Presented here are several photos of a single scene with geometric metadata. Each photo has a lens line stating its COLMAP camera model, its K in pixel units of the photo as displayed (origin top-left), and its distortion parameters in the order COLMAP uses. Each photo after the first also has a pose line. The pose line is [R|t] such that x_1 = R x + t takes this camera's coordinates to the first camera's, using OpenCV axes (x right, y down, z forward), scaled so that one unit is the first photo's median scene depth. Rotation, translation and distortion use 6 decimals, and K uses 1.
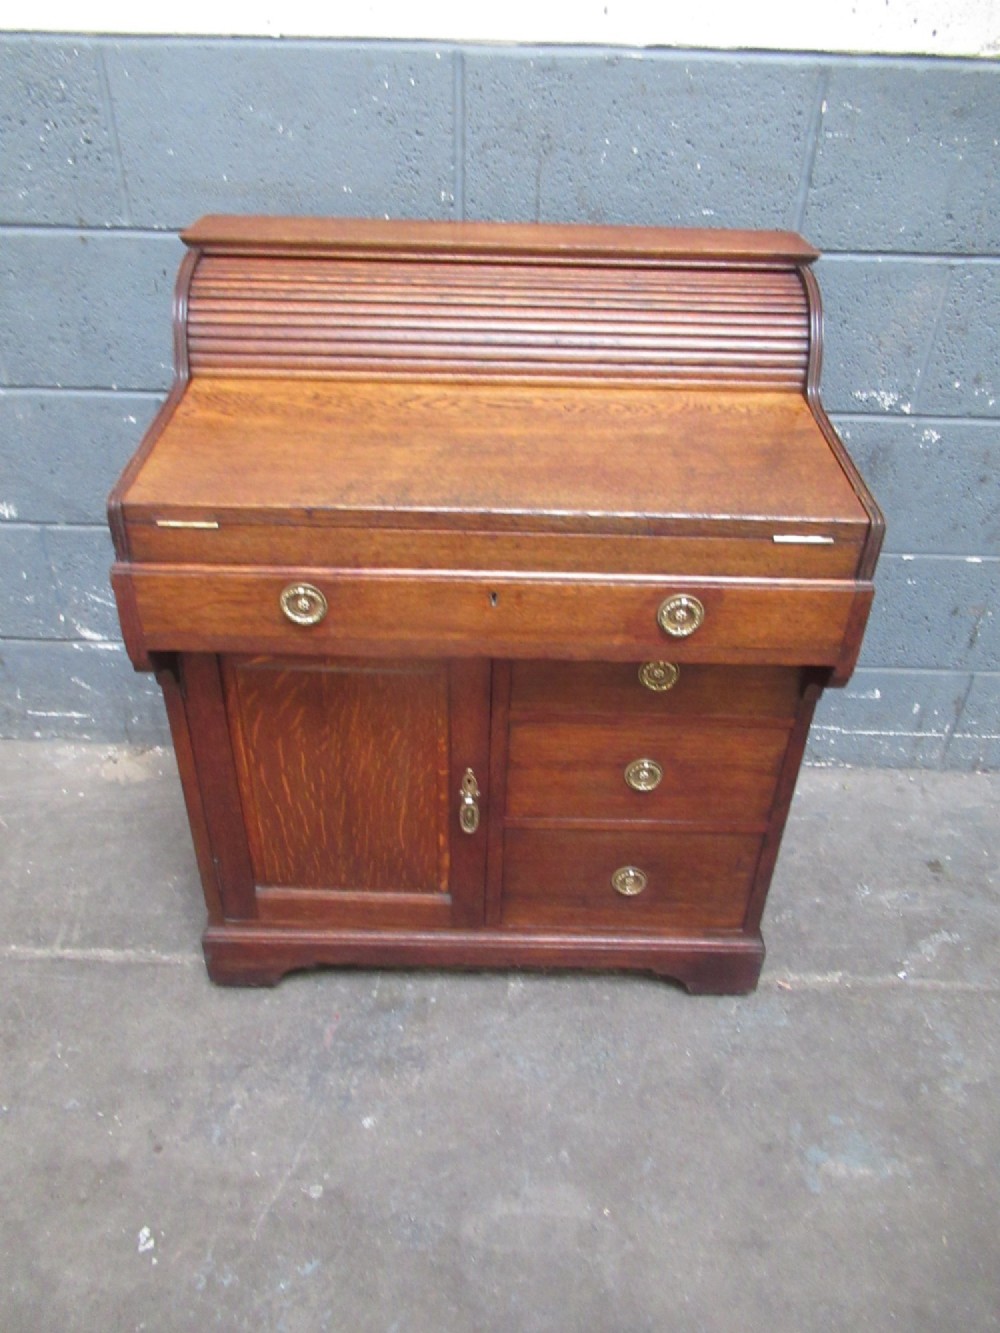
lens RADIAL K [[990.5, 0, 498.4], [0, 990.5, 662.6], [0, 0, 1]] dist [-0.010174, 0.009073]
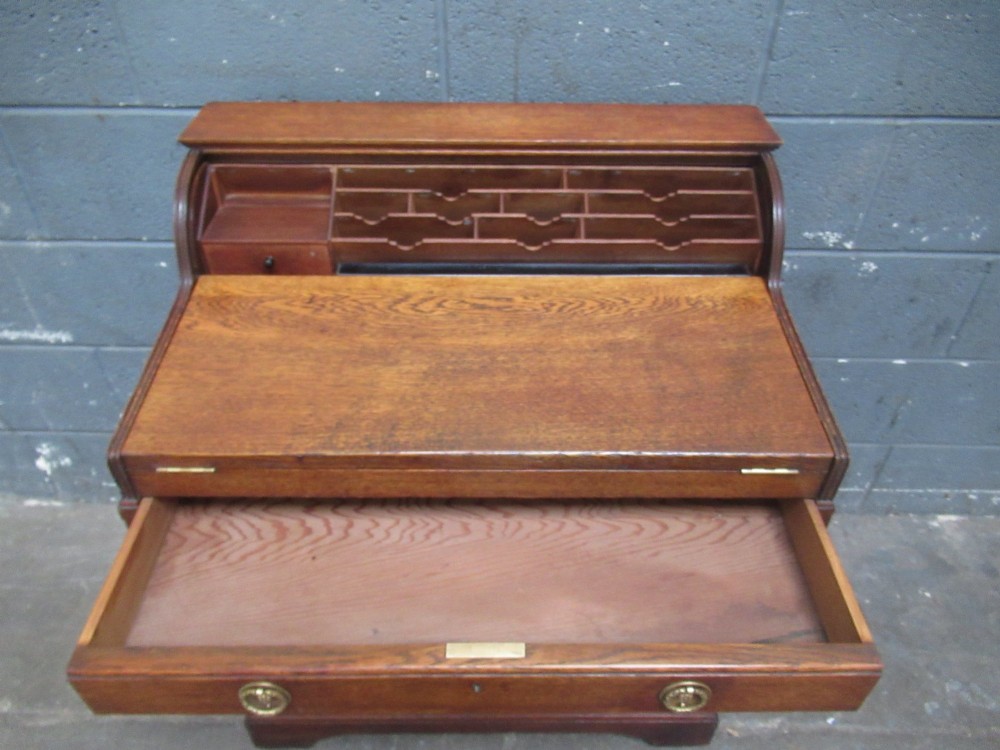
lens RADIAL K [[743.0, 0, 497.4], [0, 743.0, 380.7], [0, 0, 1]] dist [-0.010174, 0.009073]
pose [[0.999799, -0.019268, -0.005450, 0.018151], [0.019736, 0.994216, 0.105566, -0.235112], [0.003384, -0.105652, 0.994397, 0.169942]]
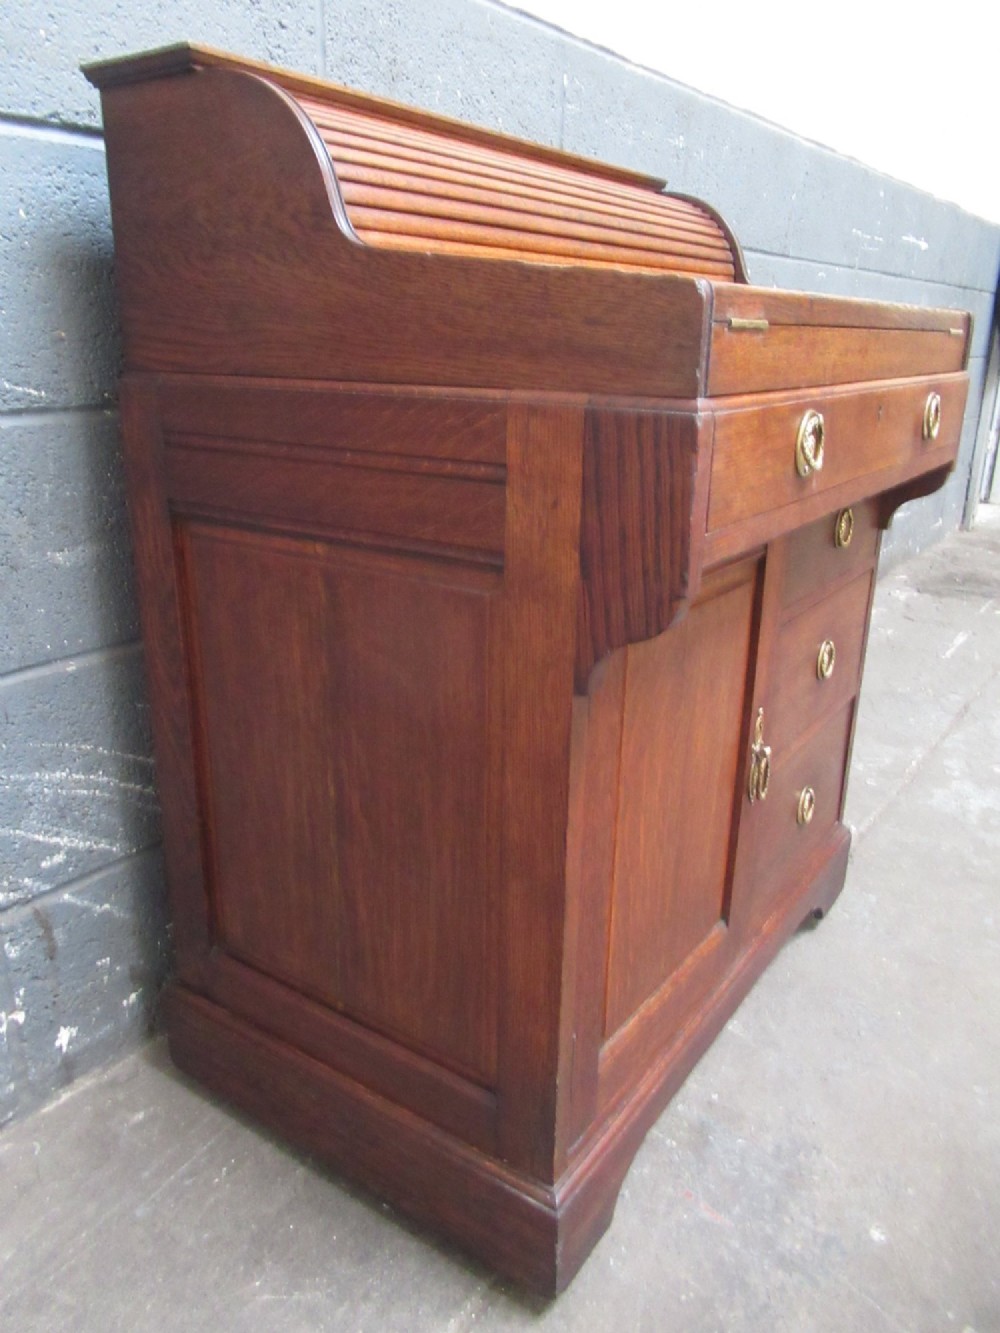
lens RADIAL K [[990.5, 0, 495.6], [0, 990.5, 660.3], [0, 0, 1]] dist [-0.010174, 0.009073]
pose [[0.574550, -0.276522, 0.770343, -0.724121], [0.459583, 0.887808, -0.024086, -0.005201], [-0.677257, 0.367875, 0.637175, 0.592543]]
